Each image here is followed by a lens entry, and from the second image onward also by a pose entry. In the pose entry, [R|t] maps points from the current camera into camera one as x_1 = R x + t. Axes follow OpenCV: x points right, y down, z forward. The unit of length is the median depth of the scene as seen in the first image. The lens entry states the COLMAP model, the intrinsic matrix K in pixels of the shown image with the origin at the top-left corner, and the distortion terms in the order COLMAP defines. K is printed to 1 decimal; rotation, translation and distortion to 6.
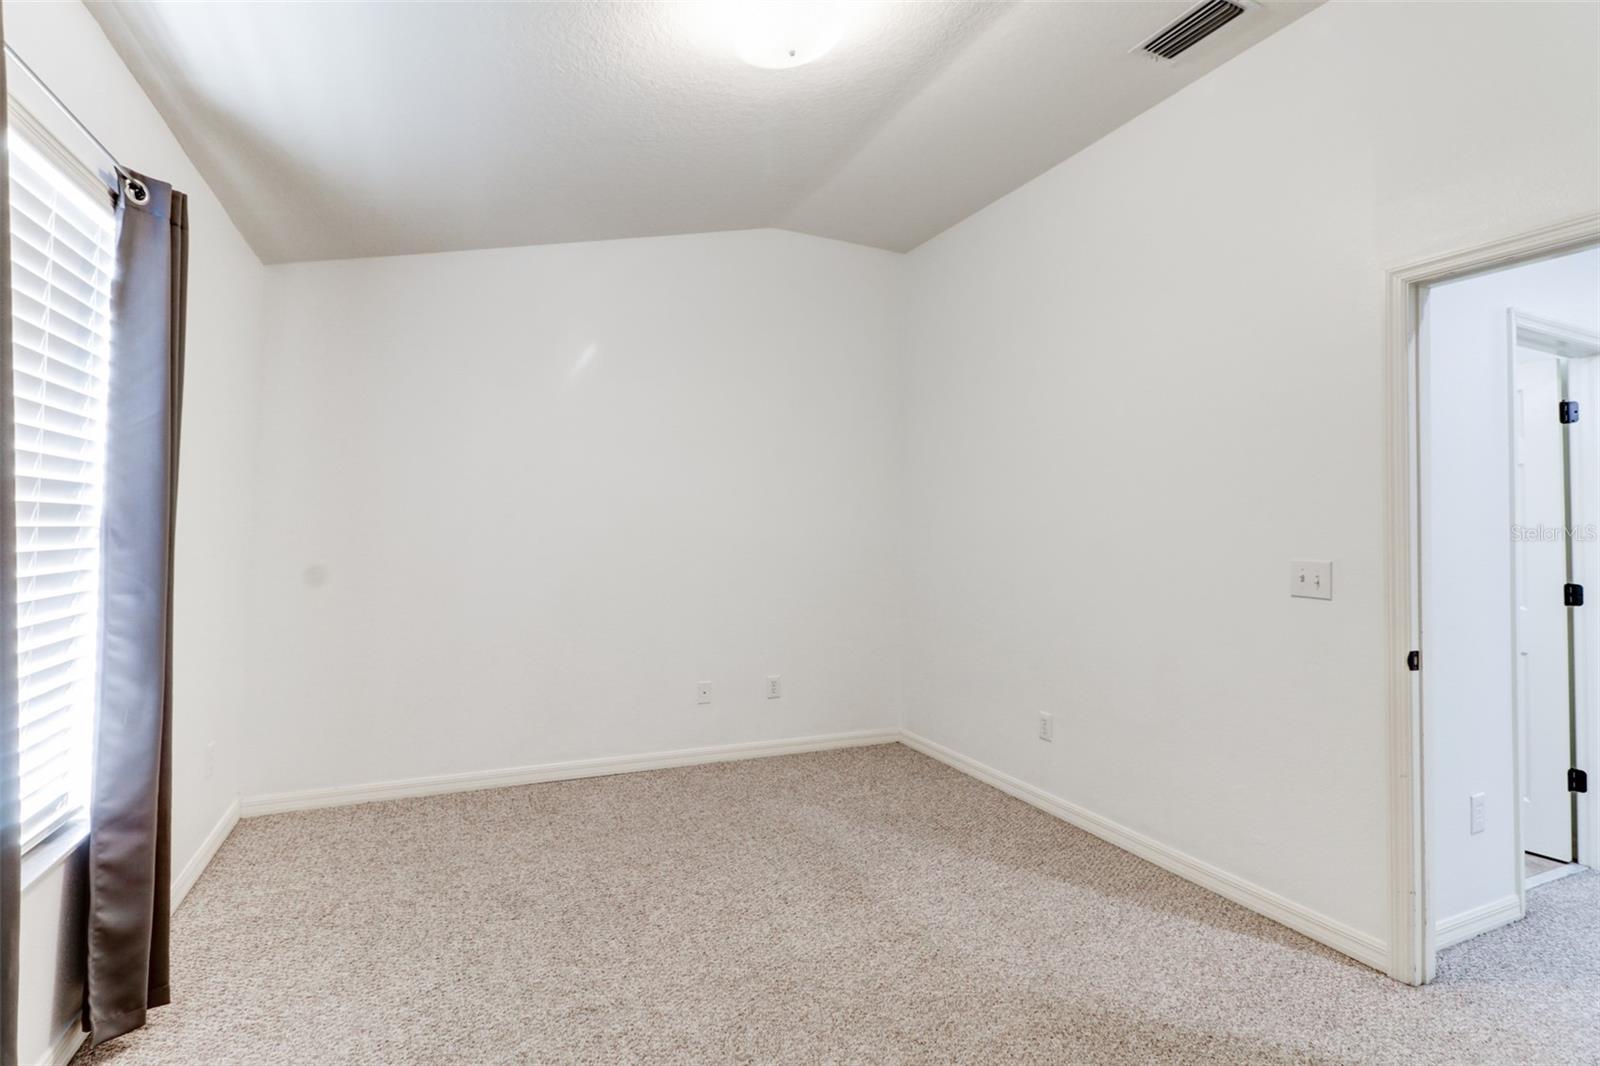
lens RADIAL K [[754.3, 0, 784.2], [0, 754.3, 507.3], [0, 0, 1]] dist [0.020286, -0.014477]
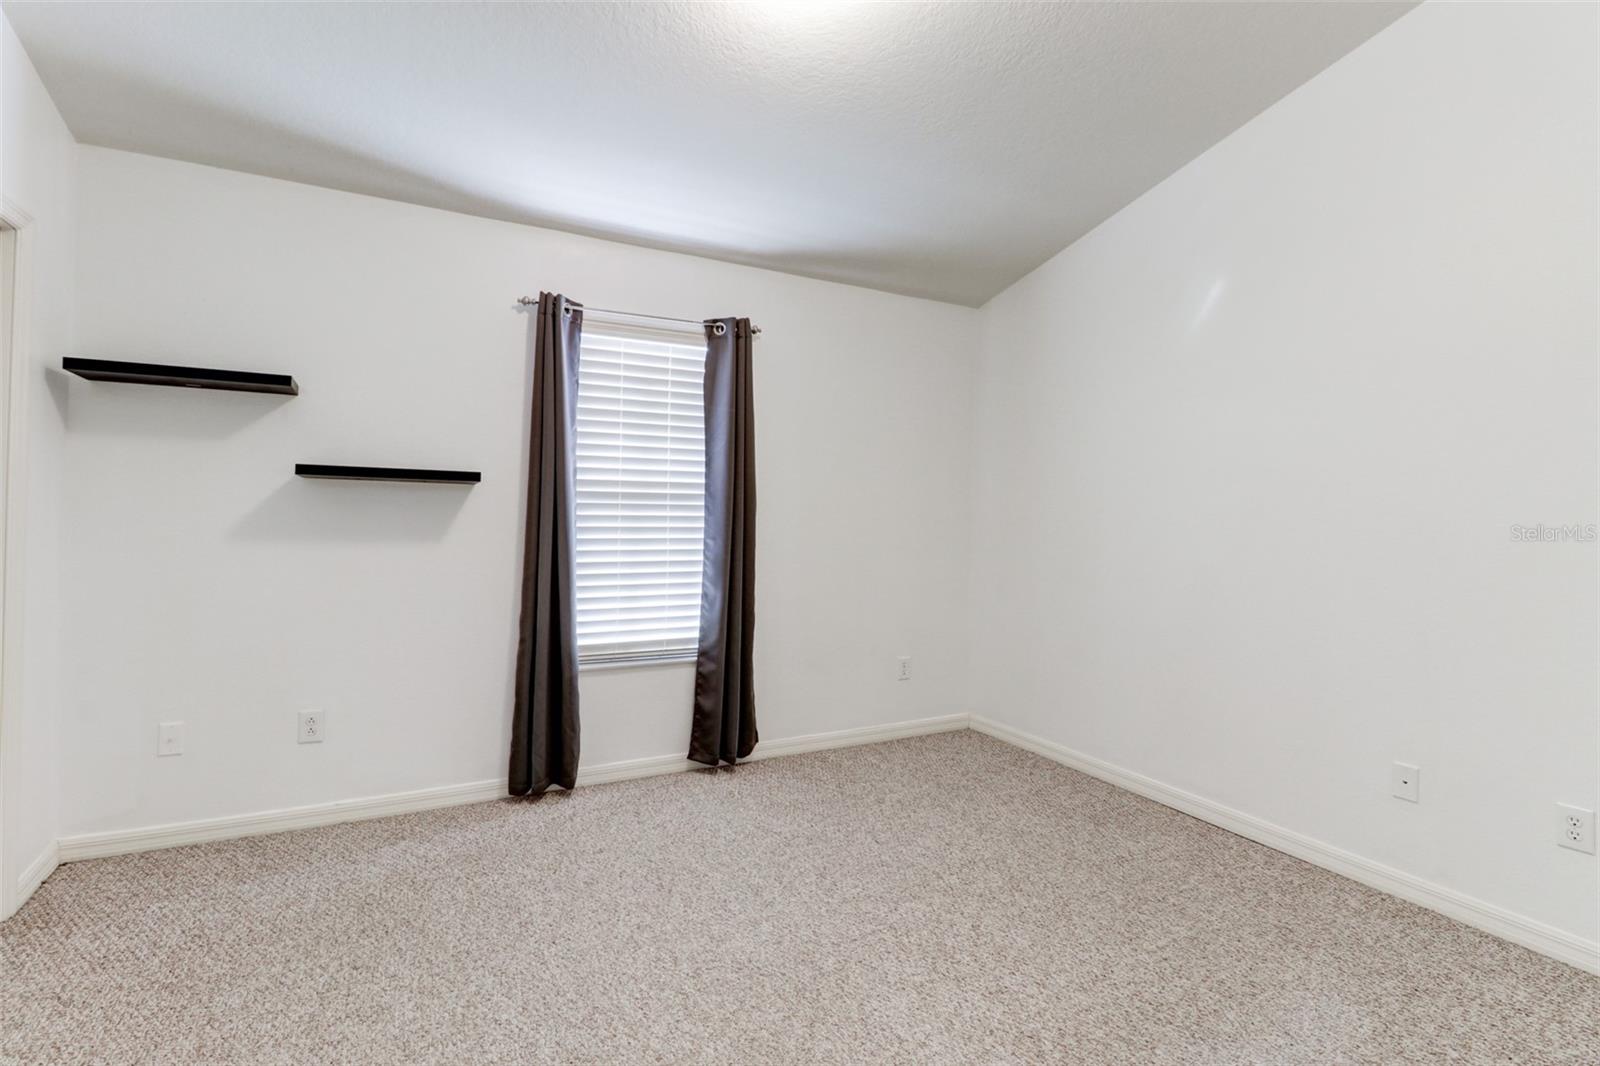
lens RADIAL K [[754.3, 0, 784.2], [0, 754.3, 507.3], [0, 0, 1]] dist [0.020286, -0.014477]
pose [[0.064243, -0.013392, -0.997844, 0.709765], [0.013406, 0.999831, -0.012555, 0.038686], [0.997844, -0.012571, 0.064411, 0.703251]]
